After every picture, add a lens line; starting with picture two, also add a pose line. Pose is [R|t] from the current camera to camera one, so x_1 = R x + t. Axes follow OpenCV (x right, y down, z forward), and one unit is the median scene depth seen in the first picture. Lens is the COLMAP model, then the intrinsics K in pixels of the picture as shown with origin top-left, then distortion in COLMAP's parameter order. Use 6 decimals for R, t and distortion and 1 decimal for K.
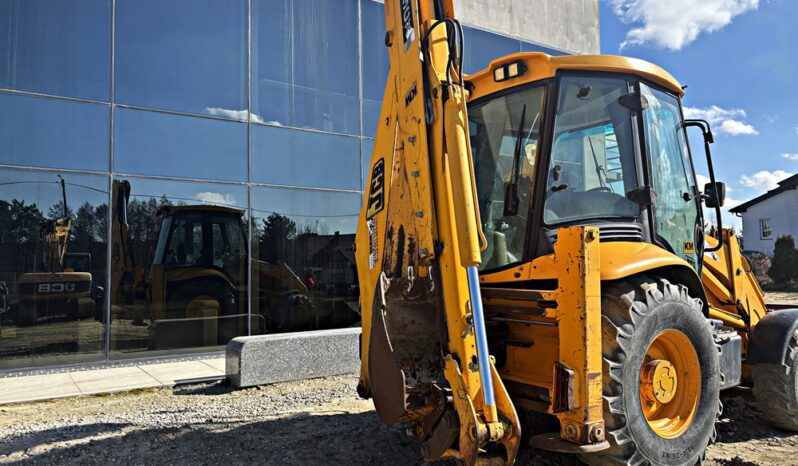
lens RADIAL K [[593.9, 0, 399.0], [0, 593.9, 233.0], [0, 0, 1]] dist [-0.000060, 0.001909]
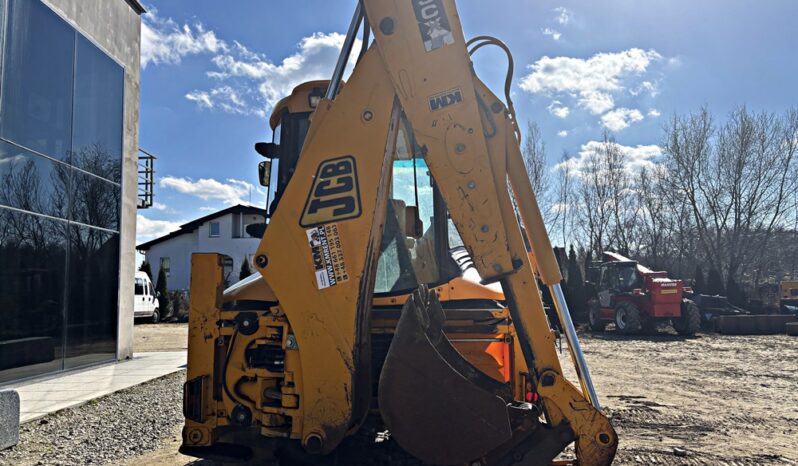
lens RADIAL K [[593.9, 0, 399.0], [0, 593.9, 233.0], [0, 0, 1]] dist [-0.000060, 0.001909]
pose [[0.555089, 0.091223, 0.826774, -0.654465], [-0.040581, 0.995754, -0.082622, 0.047759], [-0.830801, 0.012311, 0.556434, 0.460428]]
